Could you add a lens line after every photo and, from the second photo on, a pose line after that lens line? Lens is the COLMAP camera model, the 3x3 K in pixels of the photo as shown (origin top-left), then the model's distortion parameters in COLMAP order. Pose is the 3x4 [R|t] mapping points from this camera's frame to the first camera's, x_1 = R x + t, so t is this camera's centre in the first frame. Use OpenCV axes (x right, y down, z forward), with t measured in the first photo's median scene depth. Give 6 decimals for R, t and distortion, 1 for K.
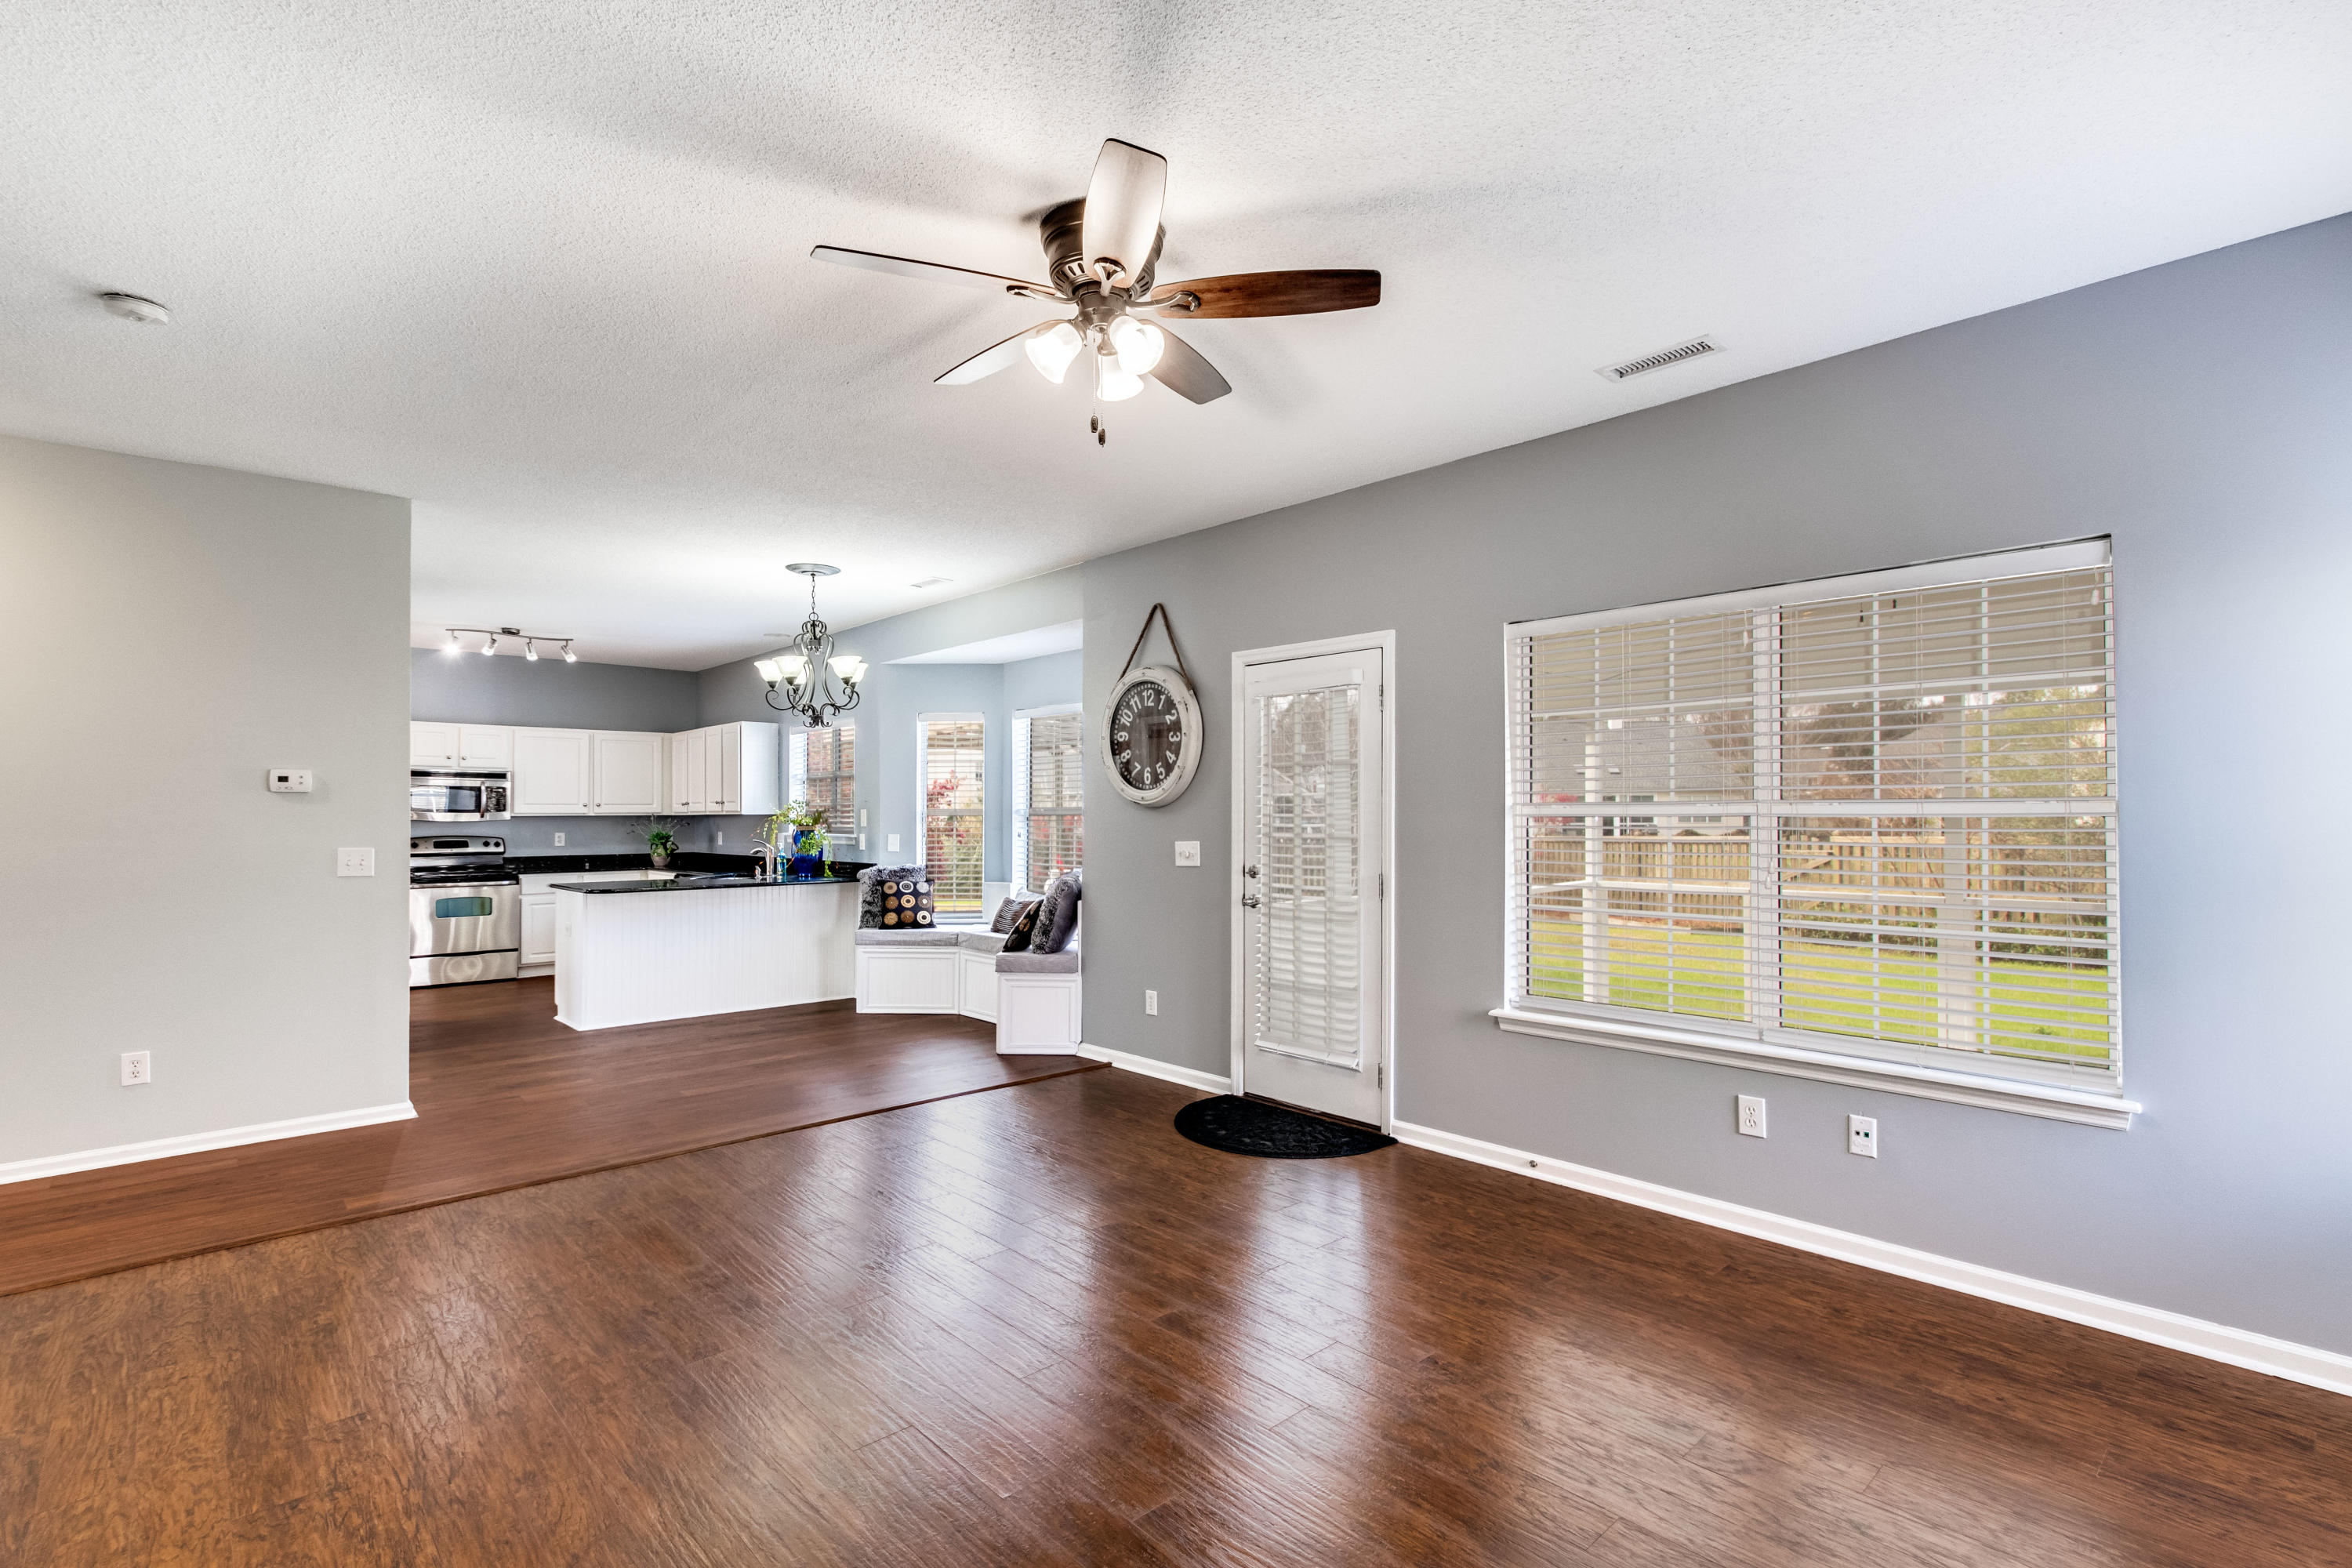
lens RADIAL K [[1087.5, 0, 1212.3], [0, 1087.5, 796.8], [0, 0, 1]] dist [-0.000521, -0.000380]
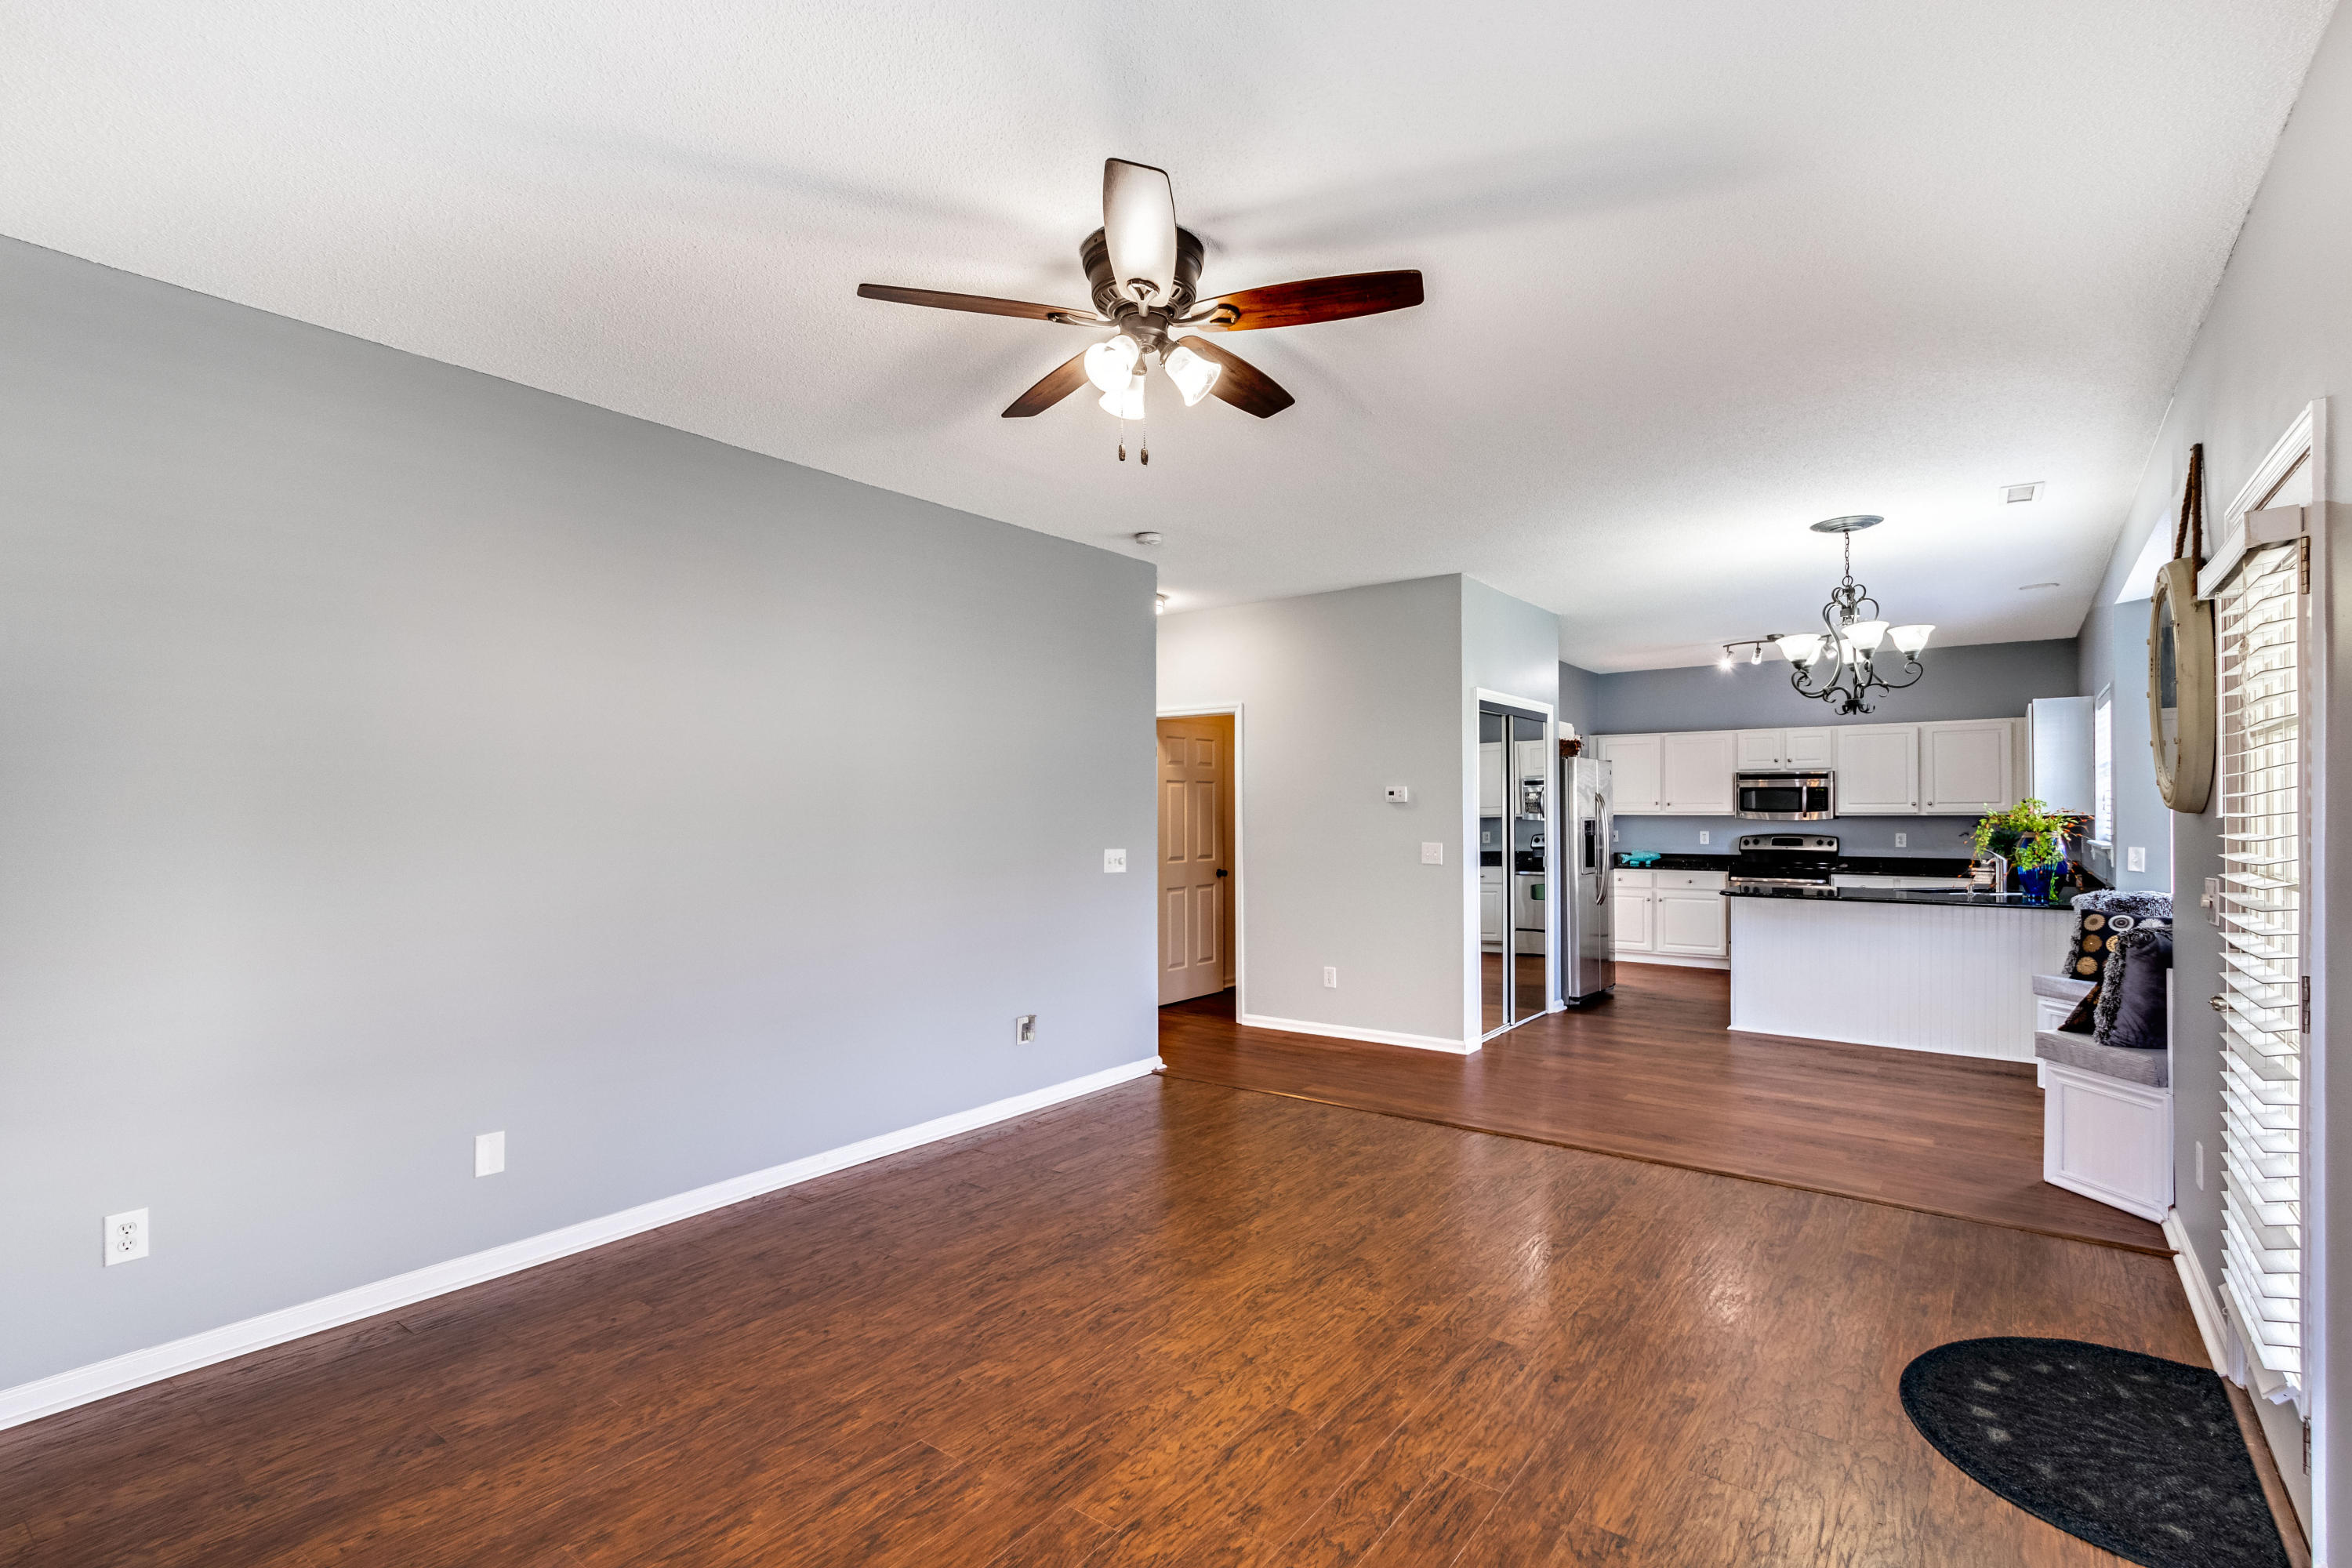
lens RADIAL K [[1087.5, 0, 1175.5], [0, 1087.5, 805.4], [0, 0, 1]] dist [-0.000521, -0.000380]
pose [[0.146134, -0.004481, -0.989255, 0.297519], [0.019452, 0.999809, -0.001655, -0.002178], [0.989073, -0.019001, 0.146194, 0.293502]]
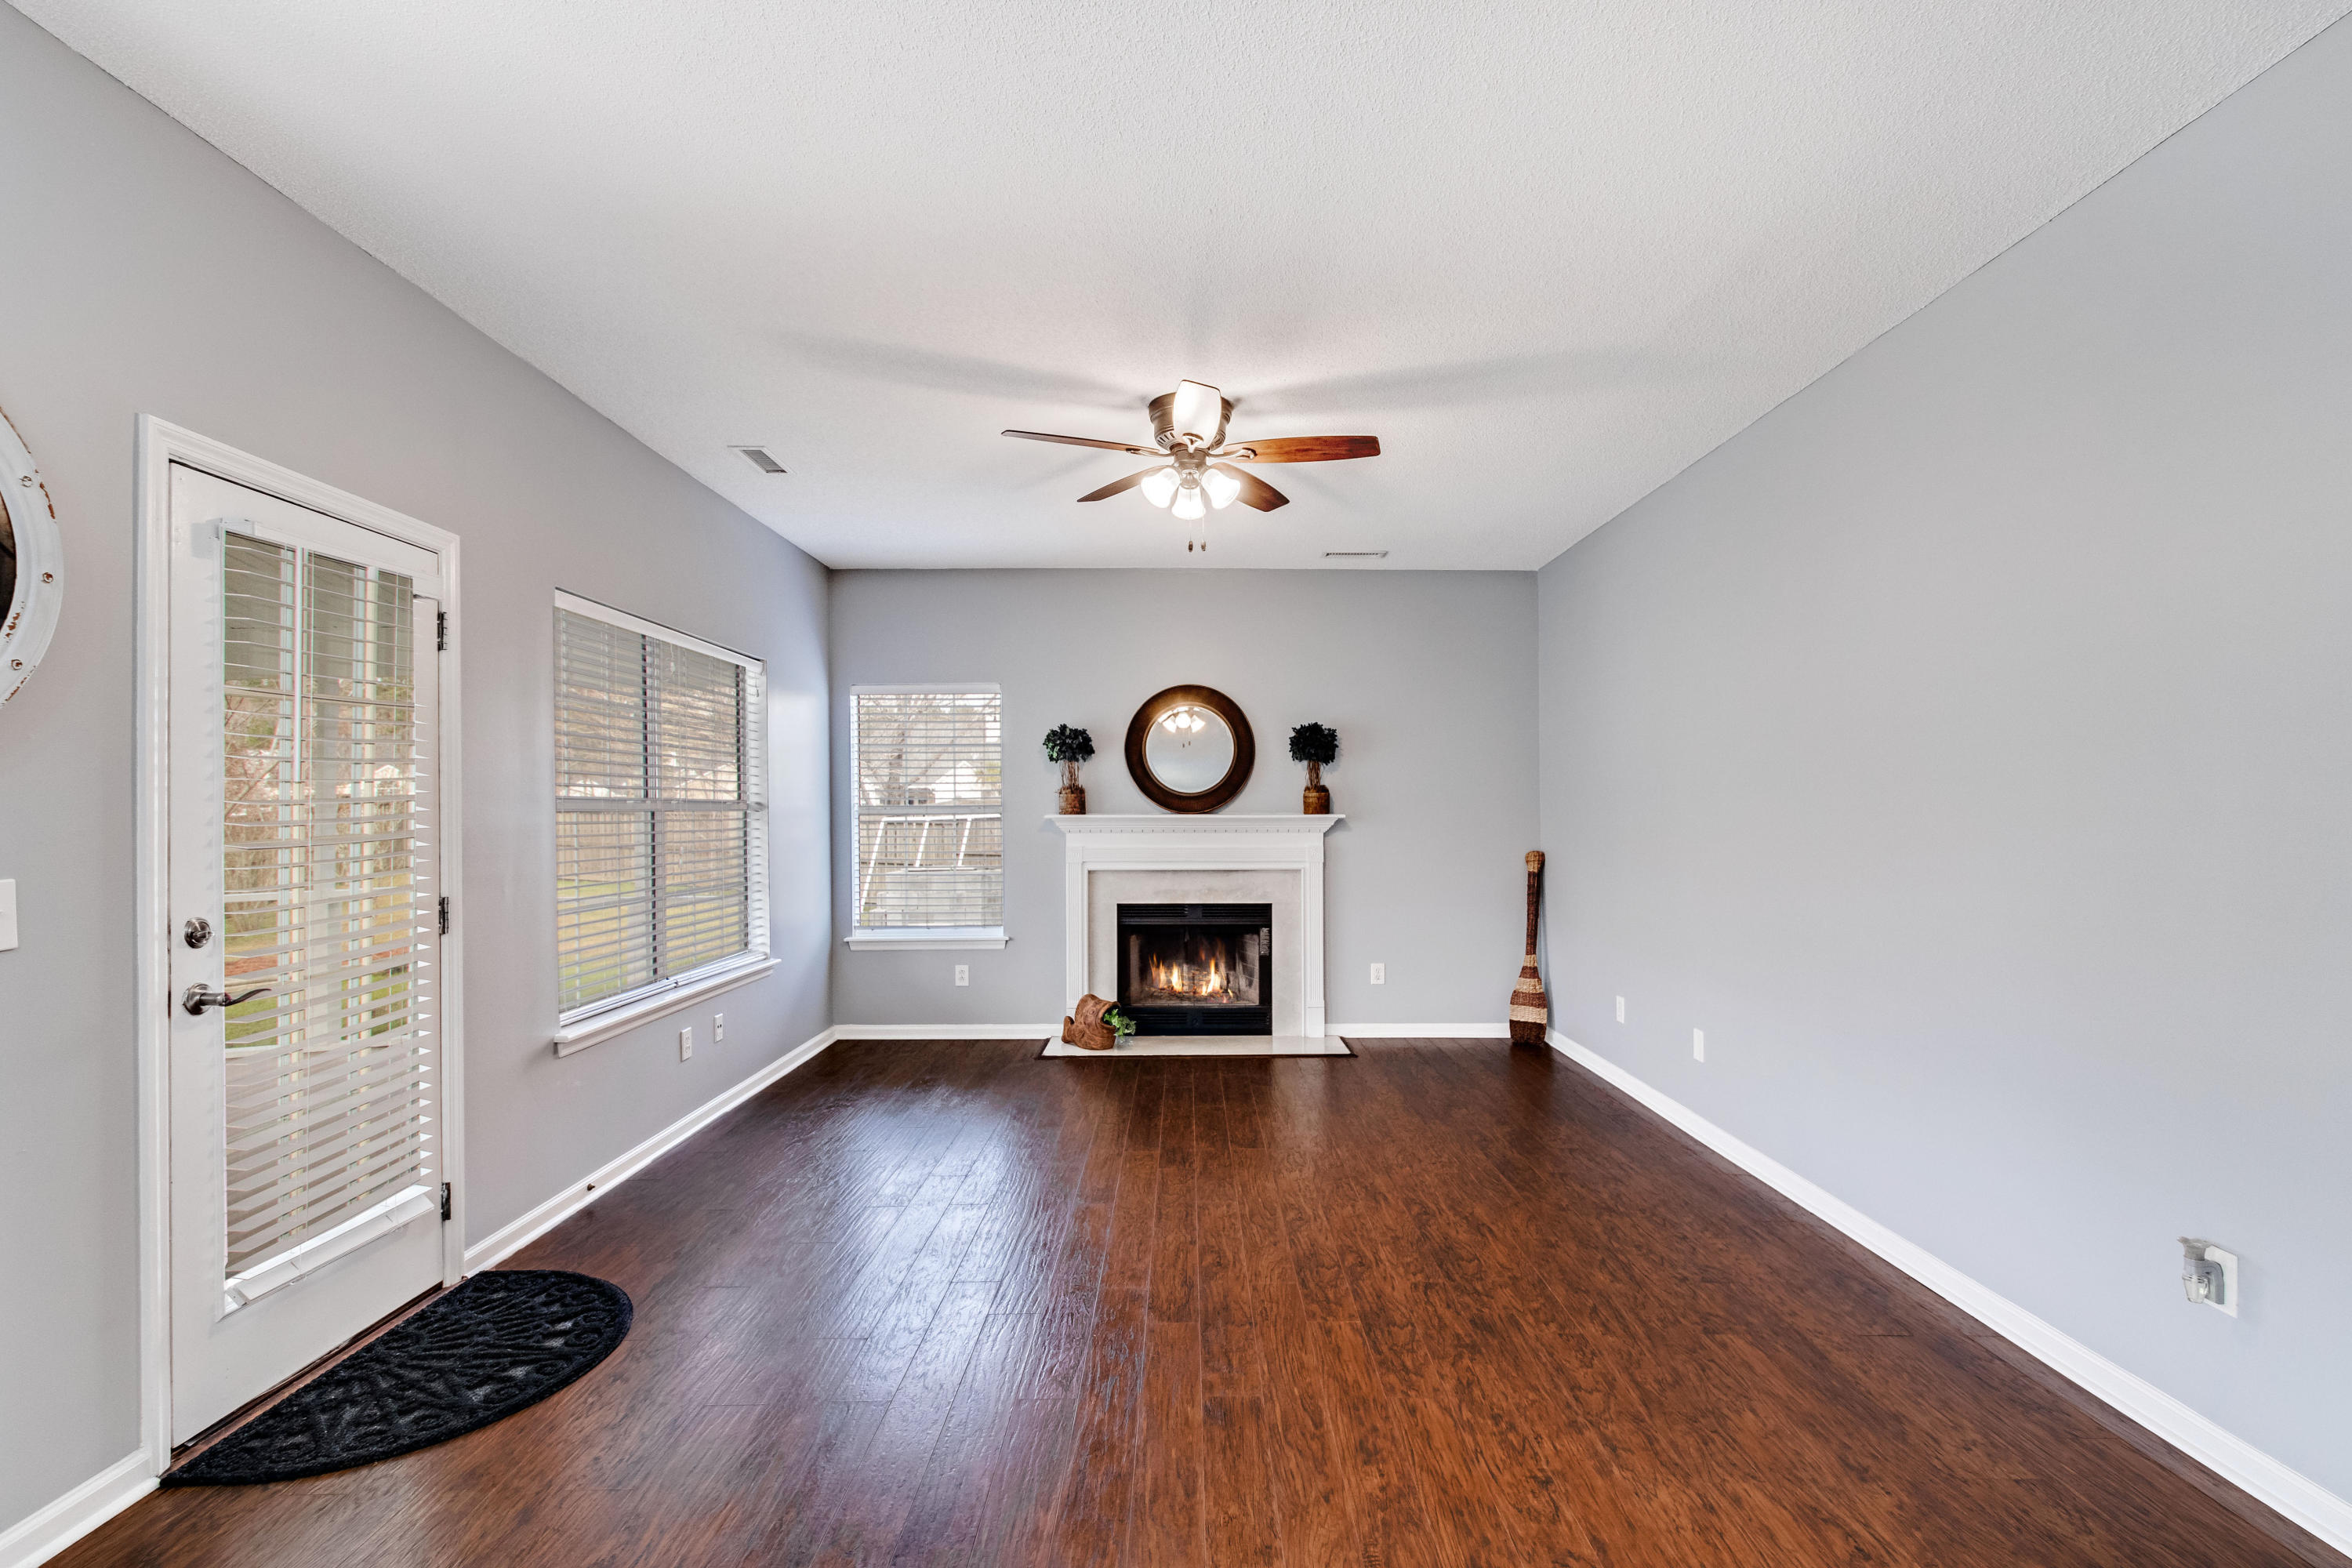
lens RADIAL K [[1087.5, 0, 1181.7], [0, 1087.5, 804.0], [0, 0, 1]] dist [-0.000521, -0.000380]
pose [[-0.717981, 0.012075, 0.695958, -0.367713], [-0.002546, 0.999797, -0.019973, 0.016170], [-0.696058, -0.016112, -0.717804, 0.682698]]
